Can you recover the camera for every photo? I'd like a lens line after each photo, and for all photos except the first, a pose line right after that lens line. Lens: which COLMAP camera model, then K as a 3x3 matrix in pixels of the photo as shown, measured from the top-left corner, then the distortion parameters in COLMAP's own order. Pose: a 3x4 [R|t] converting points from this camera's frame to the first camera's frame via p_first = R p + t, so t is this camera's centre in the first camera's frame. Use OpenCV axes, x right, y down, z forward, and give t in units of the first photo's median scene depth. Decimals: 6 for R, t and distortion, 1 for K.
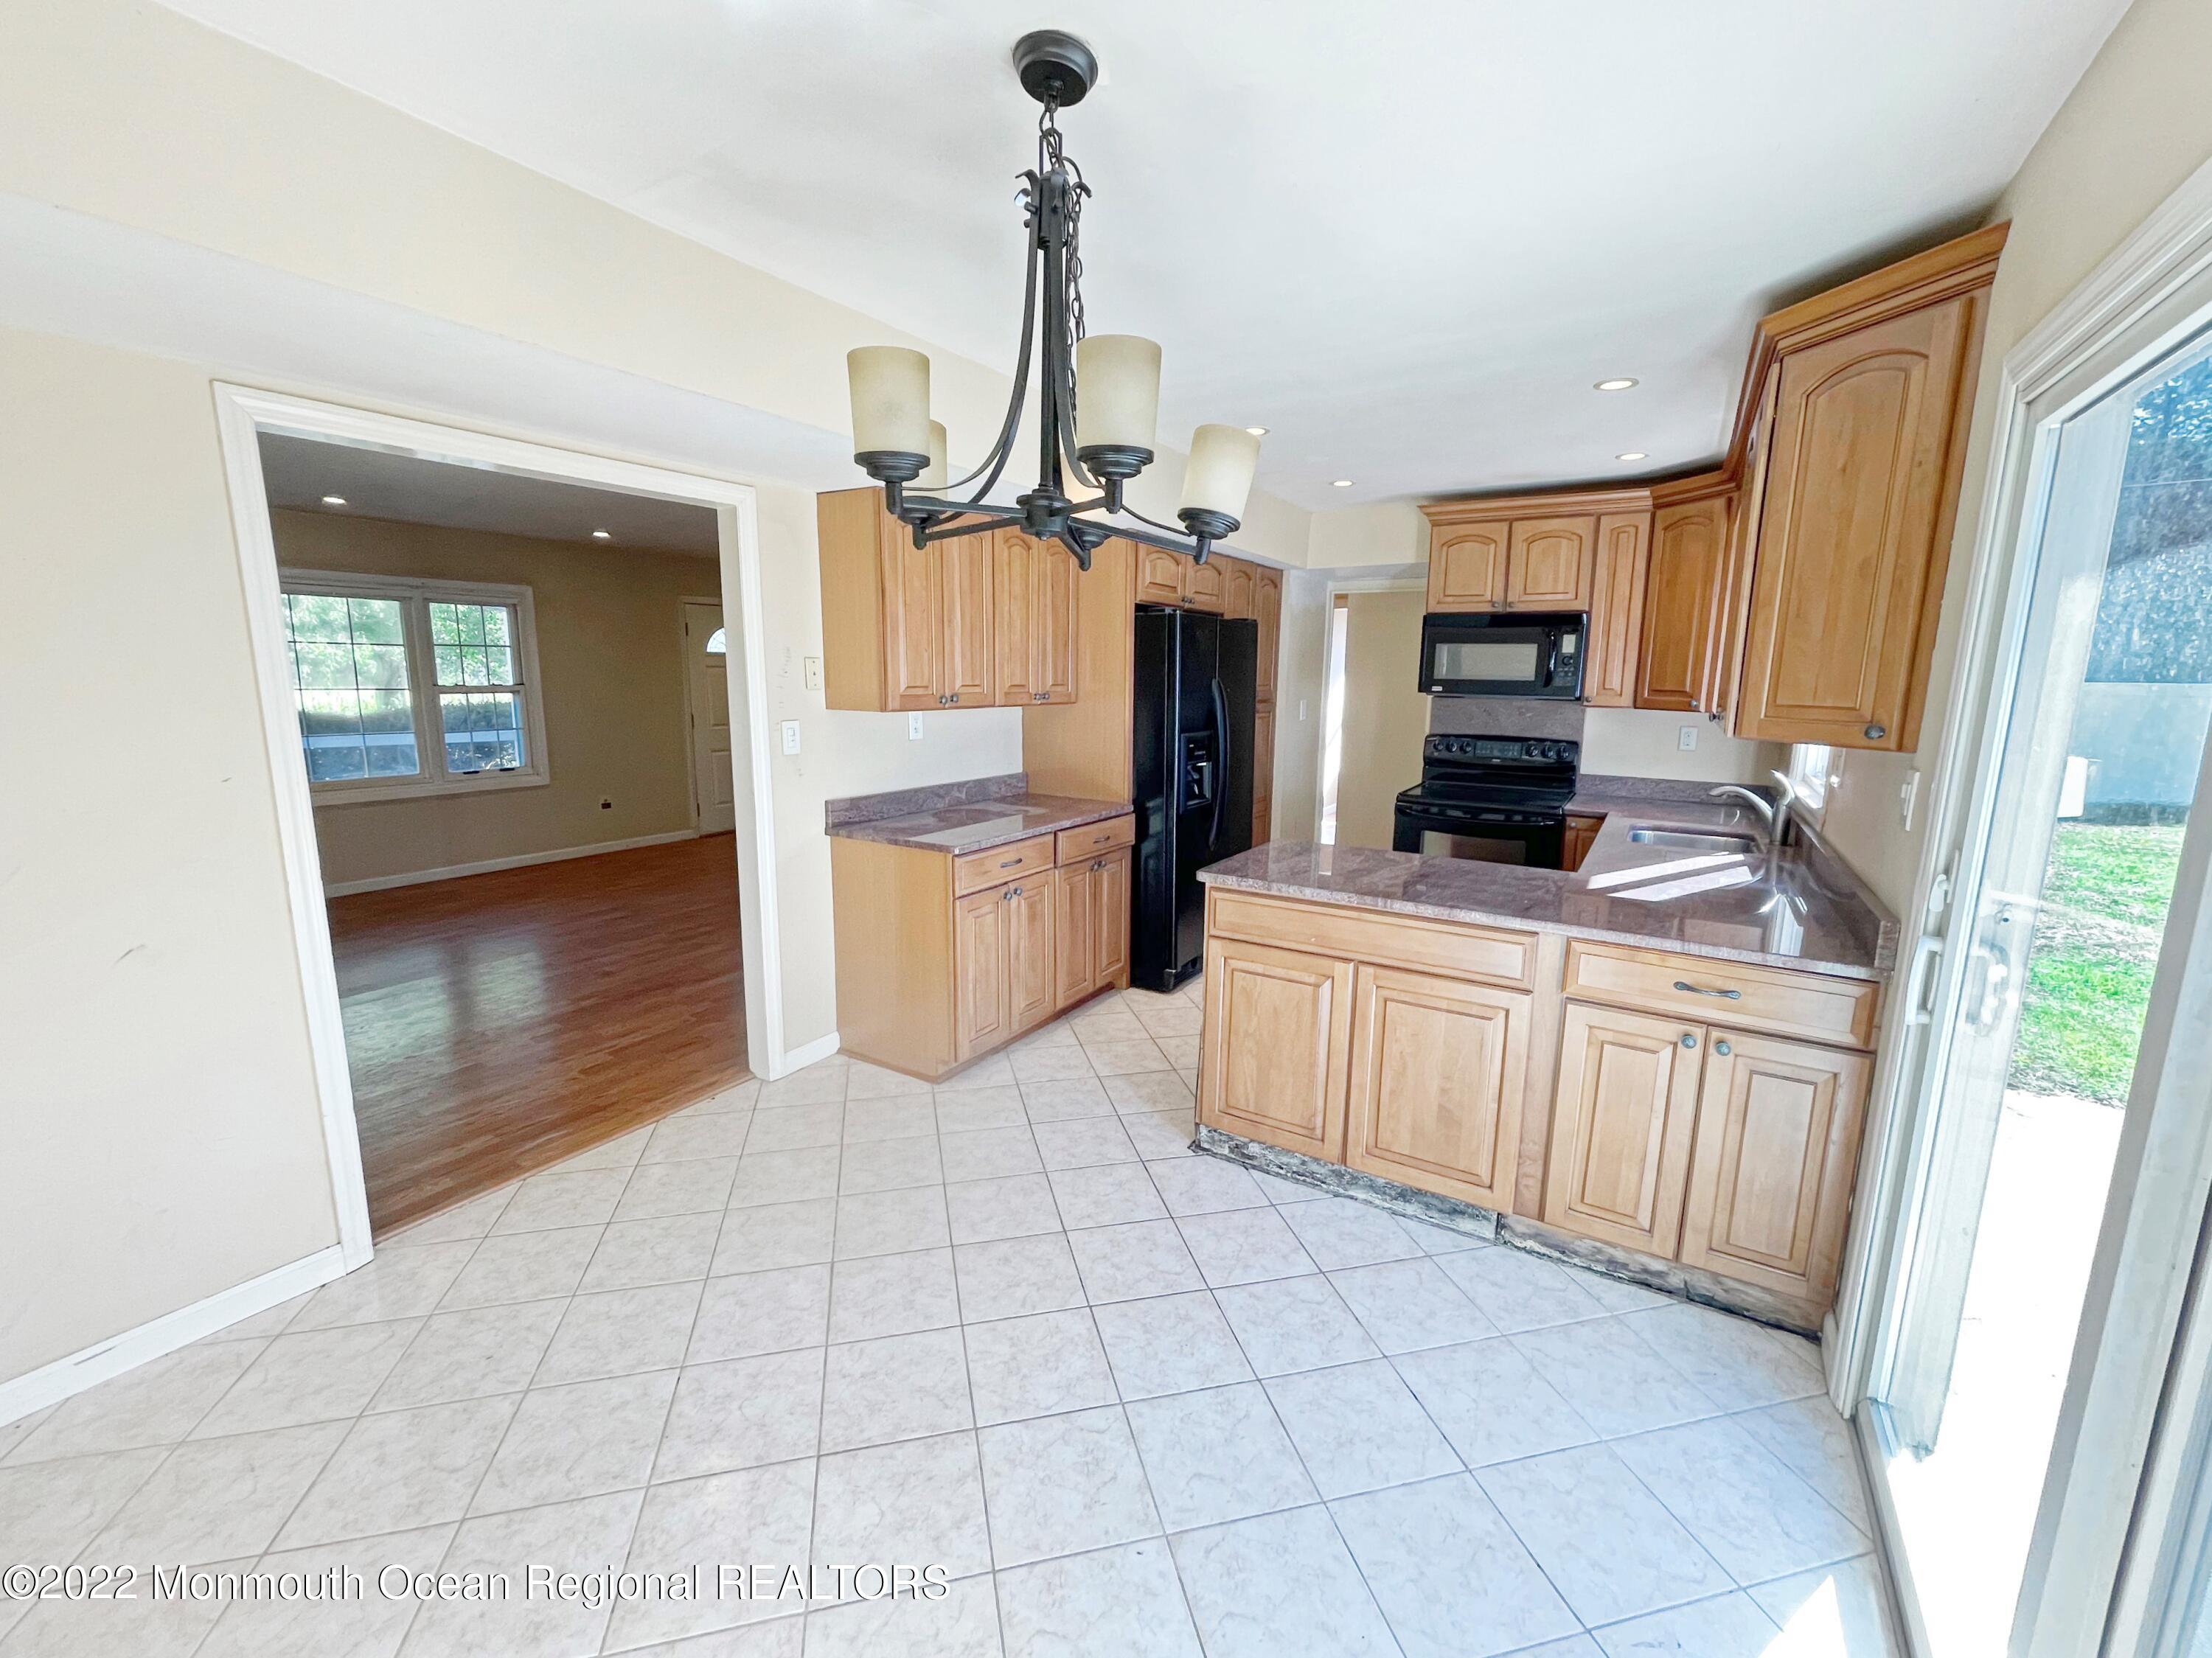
lens RADIAL K [[922.1, 0, 1106.0], [0, 922.1, 829.0], [0, 0, 1]] dist [-0.000856, -0.000158]
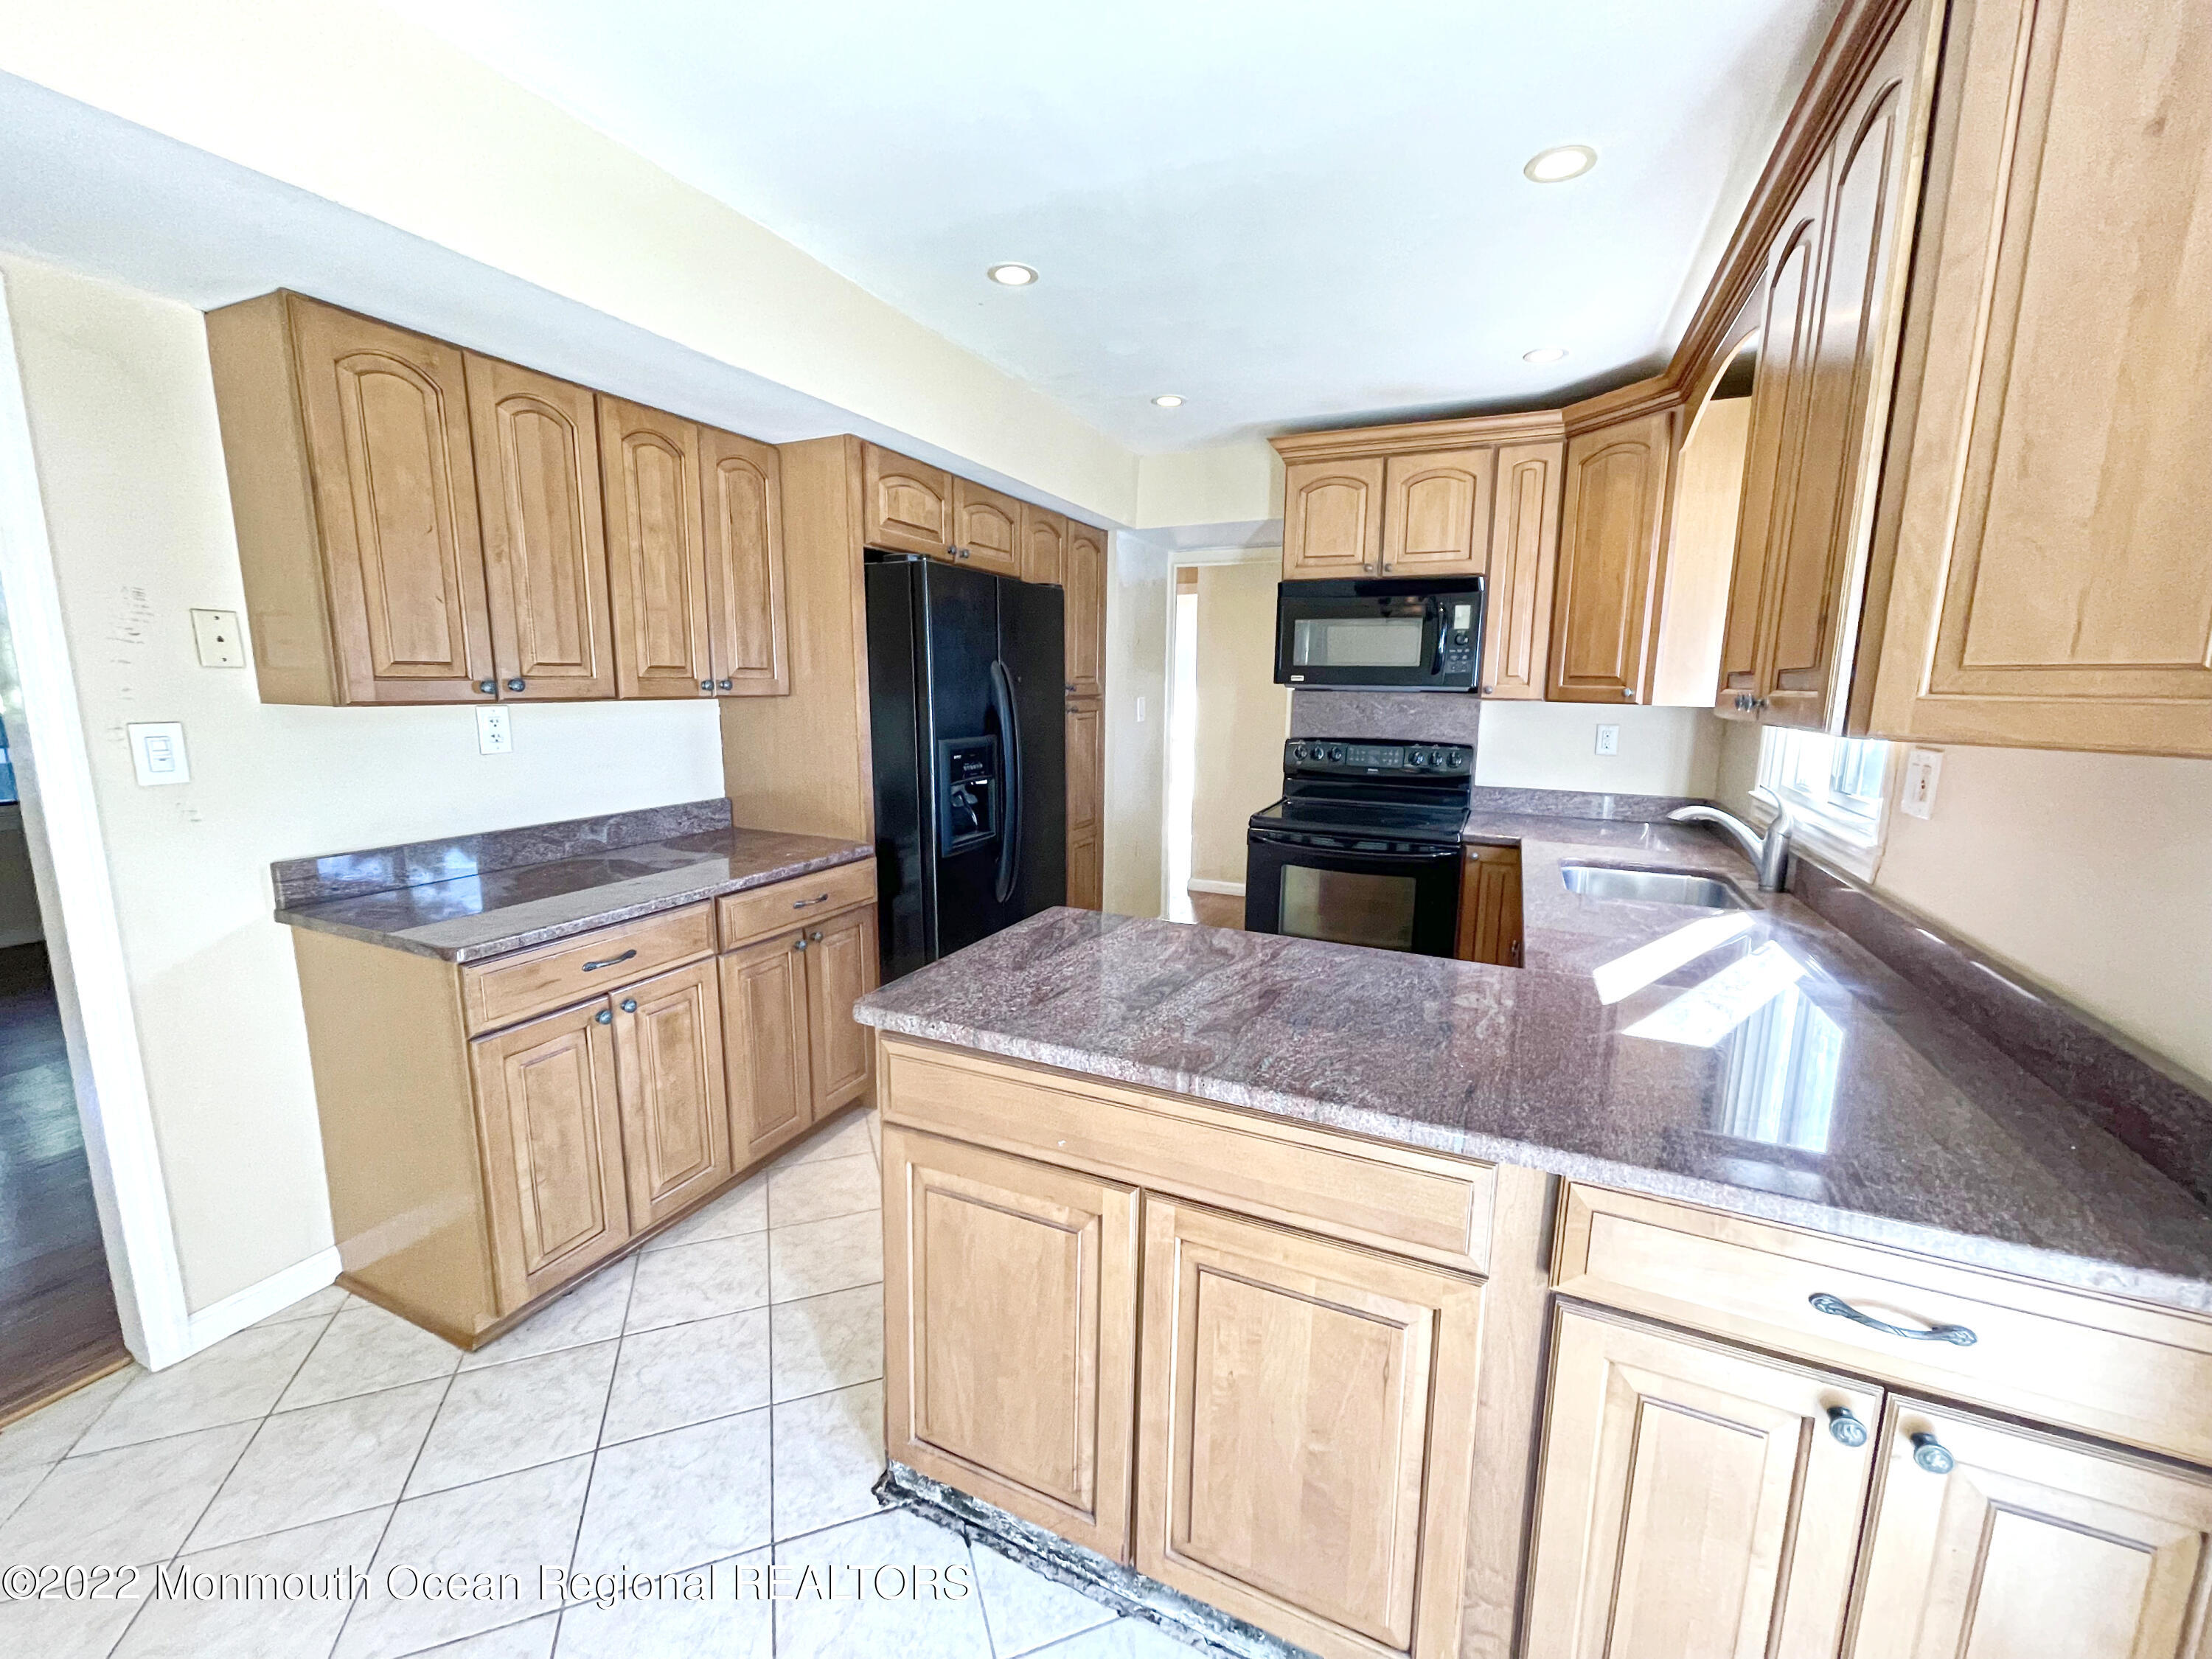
lens RADIAL K [[891.6, 0, 1112.1], [0, 891.6, 842.4], [0, 0, 1]] dist [0.000536, 0.000018]
pose [[0.991383, -0.024775, 0.128632, 0.121829], [0.023313, 0.999646, 0.012859, -0.032422], [-0.128905, -0.009749, 0.991609, 0.321476]]
